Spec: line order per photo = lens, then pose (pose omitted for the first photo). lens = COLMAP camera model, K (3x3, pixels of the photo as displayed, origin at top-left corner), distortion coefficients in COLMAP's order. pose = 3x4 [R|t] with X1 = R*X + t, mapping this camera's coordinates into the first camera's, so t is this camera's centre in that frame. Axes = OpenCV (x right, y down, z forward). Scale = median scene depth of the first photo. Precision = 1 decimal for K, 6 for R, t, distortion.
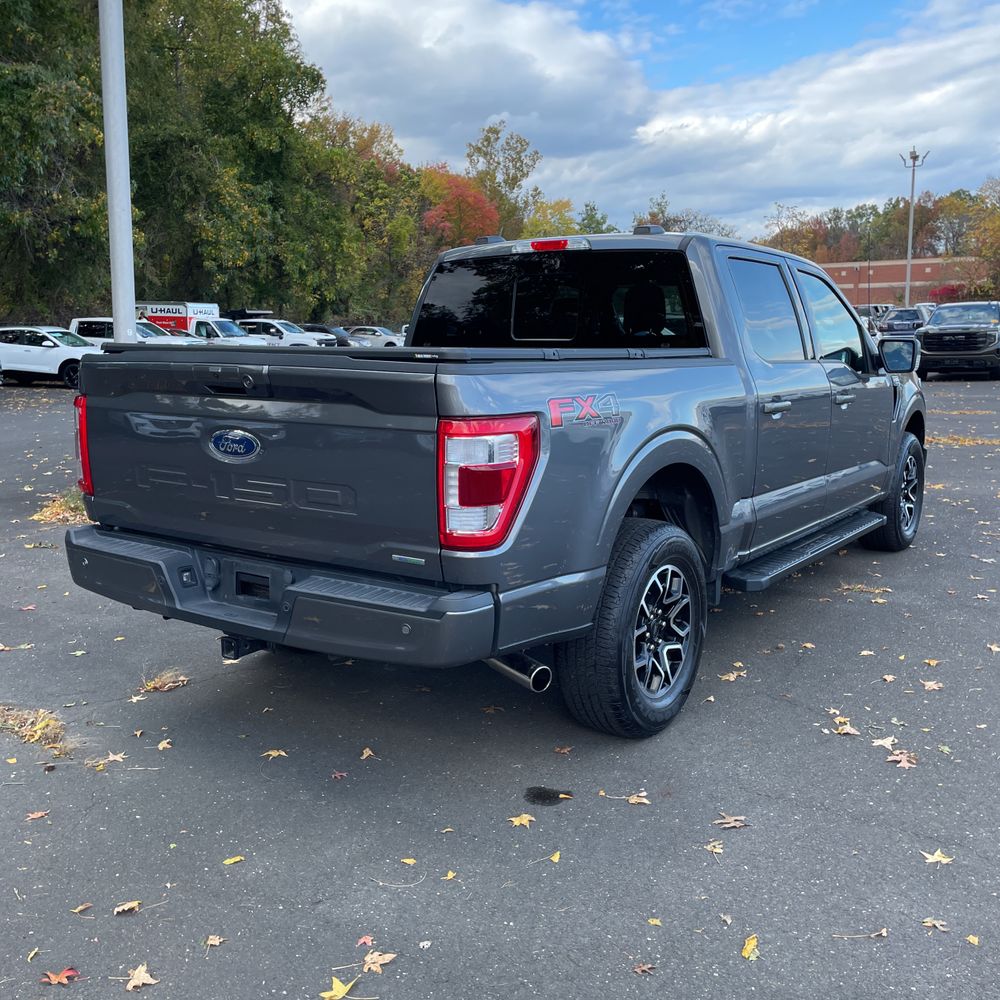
lens RADIAL K [[1054.1, 0, 500.0], [0, 1054.1, 500.0], [0, 0, 1]] dist [0.113333, -0.127338]
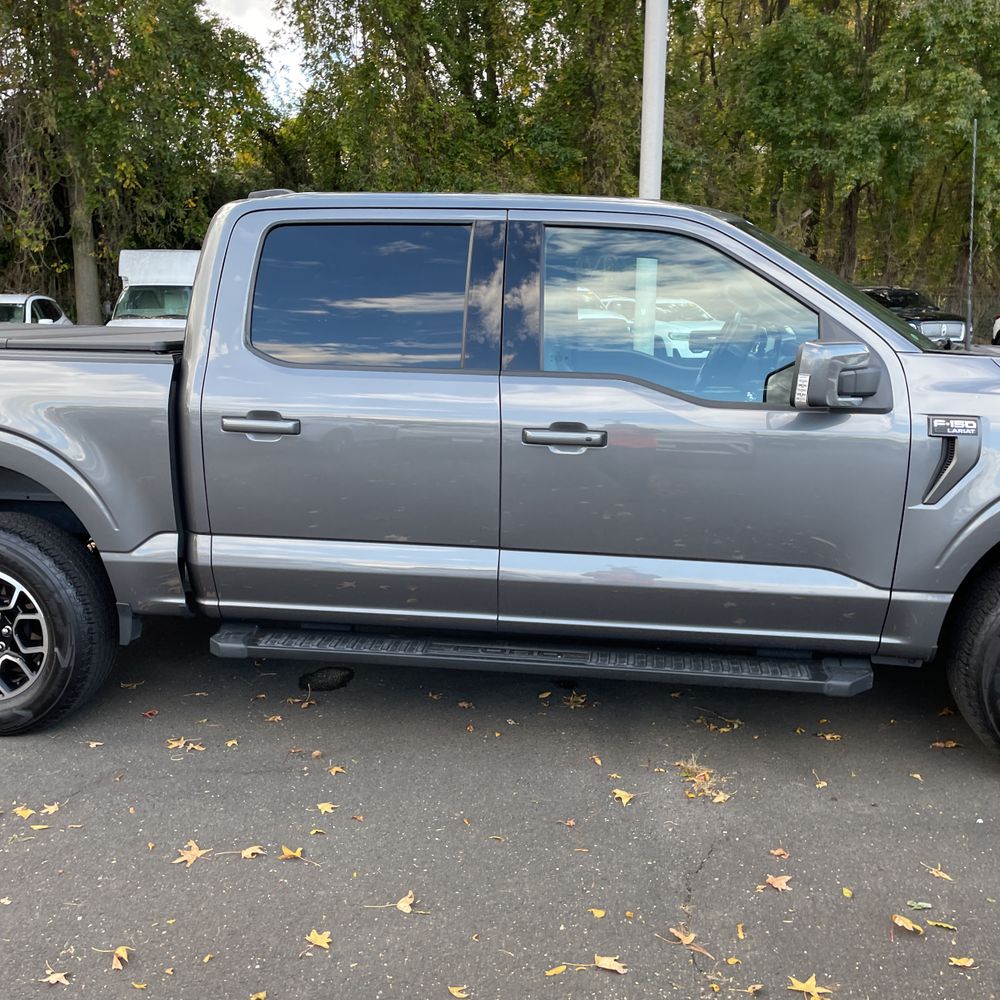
lens RADIAL K [[1020.5, 0, 484.4], [0, 1020.5, 488.9], [0, 0, 1]] dist [0.103074, -0.105826]
pose [[0.432150, 0.167174, -0.886171, 0.167856], [-0.143842, 0.982864, 0.115269, -0.025861], [0.890256, 0.077655, 0.448791, 0.141008]]
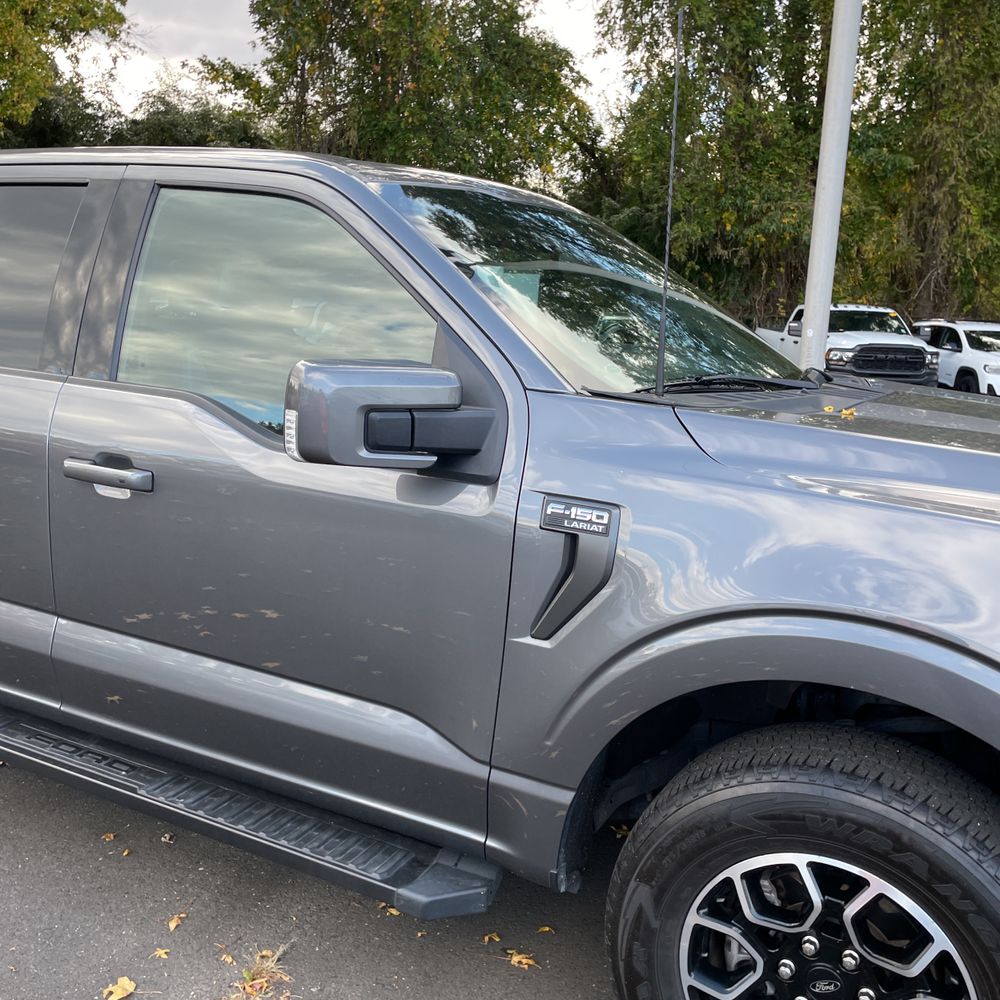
lens RADIAL K [[1018.6, 0, 512.3], [0, 1018.6, 488.5], [0, 0, 1]] dist [0.090657, -0.099279]
pose [[0.113426, 0.179878, -0.977128, 0.153514], [-0.199415, 0.967583, 0.154972, -0.038426], [0.973328, 0.177276, 0.145619, 0.223245]]
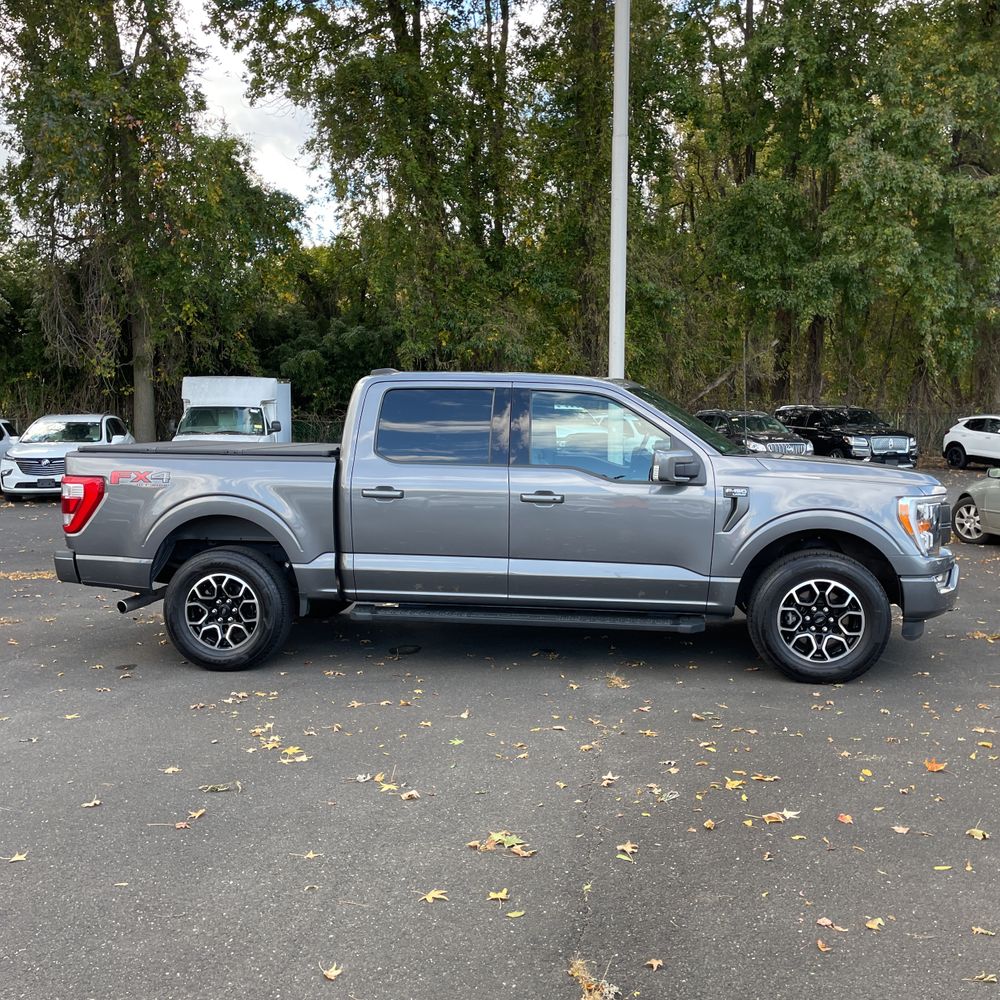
lens RADIAL K [[1017.9, 0, 505.2], [0, 1017.9, 503.6], [0, 0, 1]] dist [0.129176, -0.158297]
pose [[0.444436, 0.082075, -0.892043, 0.266058], [-0.142159, 0.989637, 0.020227, -0.021739], [0.884459, 0.117823, 0.451498, 0.091643]]
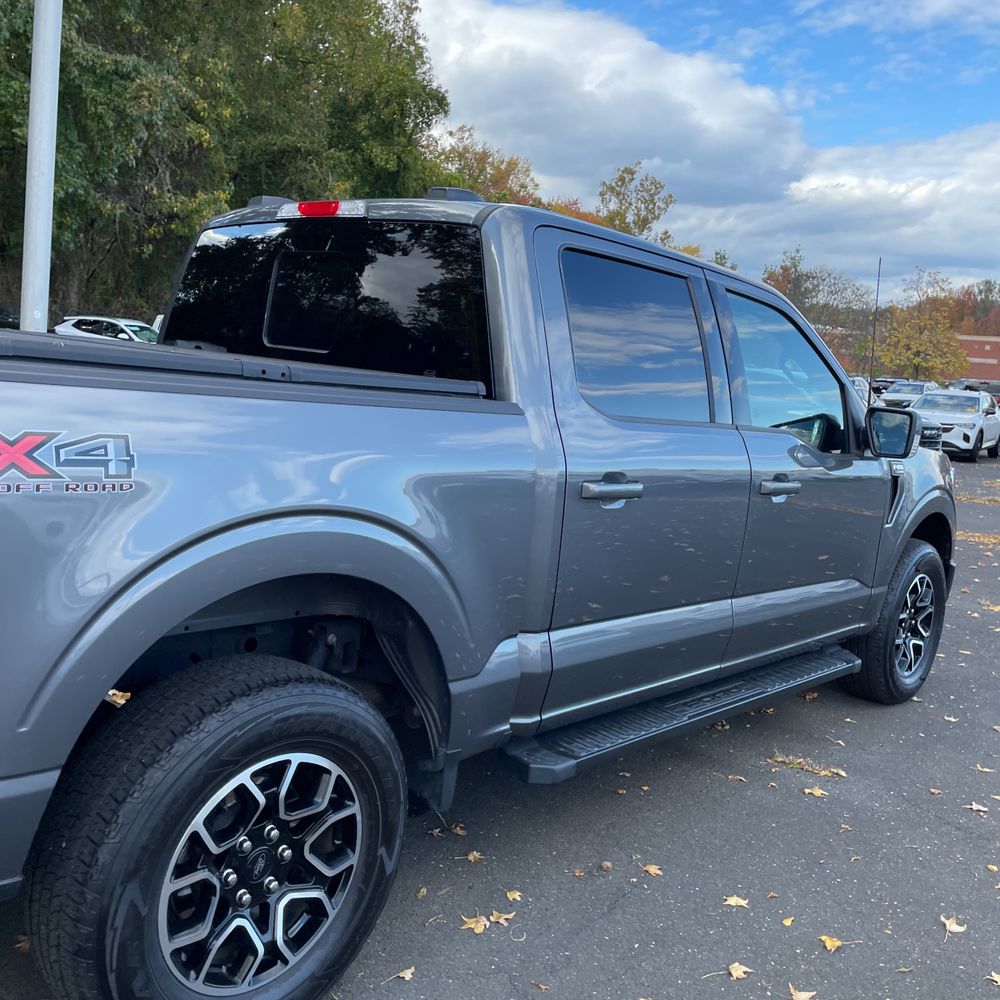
lens RADIAL K [[1017.9, 0, 505.2], [0, 1017.9, 503.6], [0, 0, 1]] dist [0.129176, -0.158297]
pose [[0.985767, 0.114840, -0.122784, 0.046493], [-0.118172, 0.992788, -0.020180, -0.010345], [0.119581, 0.034403, 0.992228, 0.068142]]
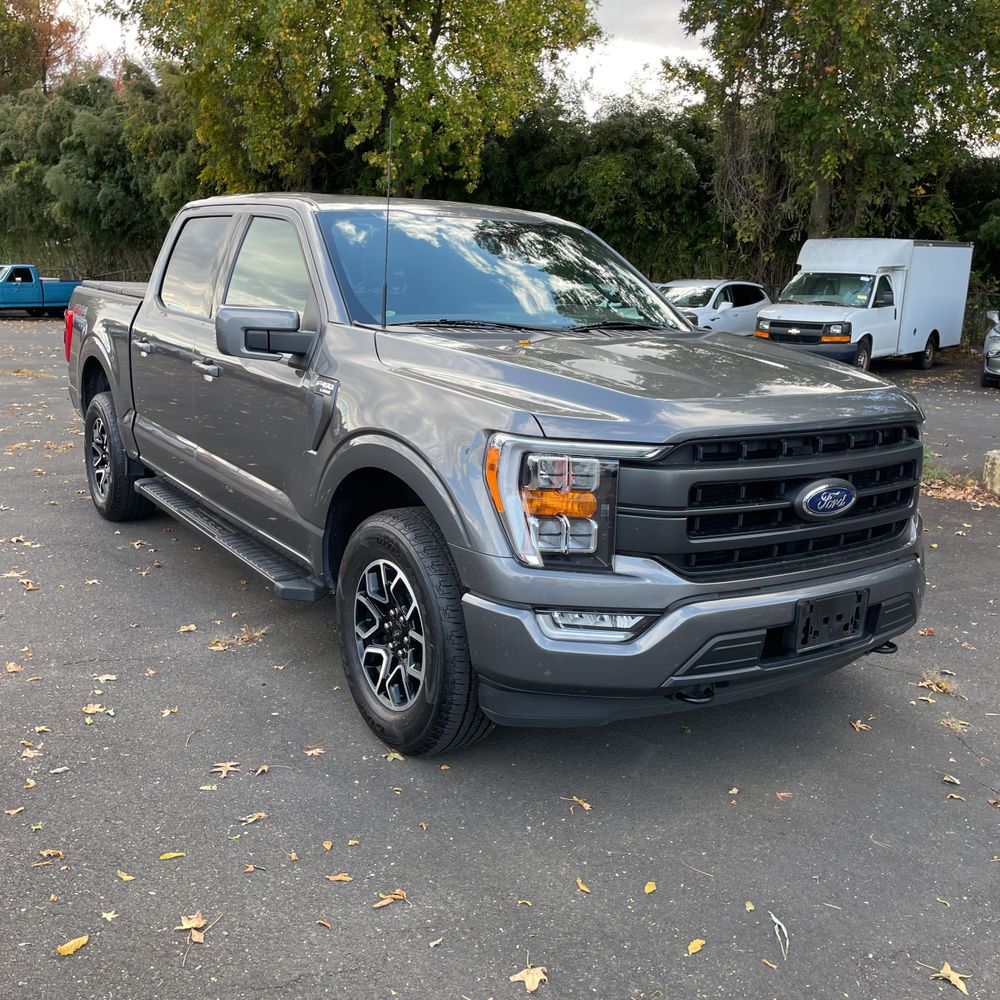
lens RADIAL K [[1020.5, 0, 484.4], [0, 1020.5, 488.9], [0, 0, 1]] dist [0.103074, -0.105826]
pose [[-0.378321, 0.180776, -0.907851, 0.203403], [-0.183309, 0.946692, 0.264899, -0.053405], [0.907343, 0.266634, -0.325015, 0.303309]]
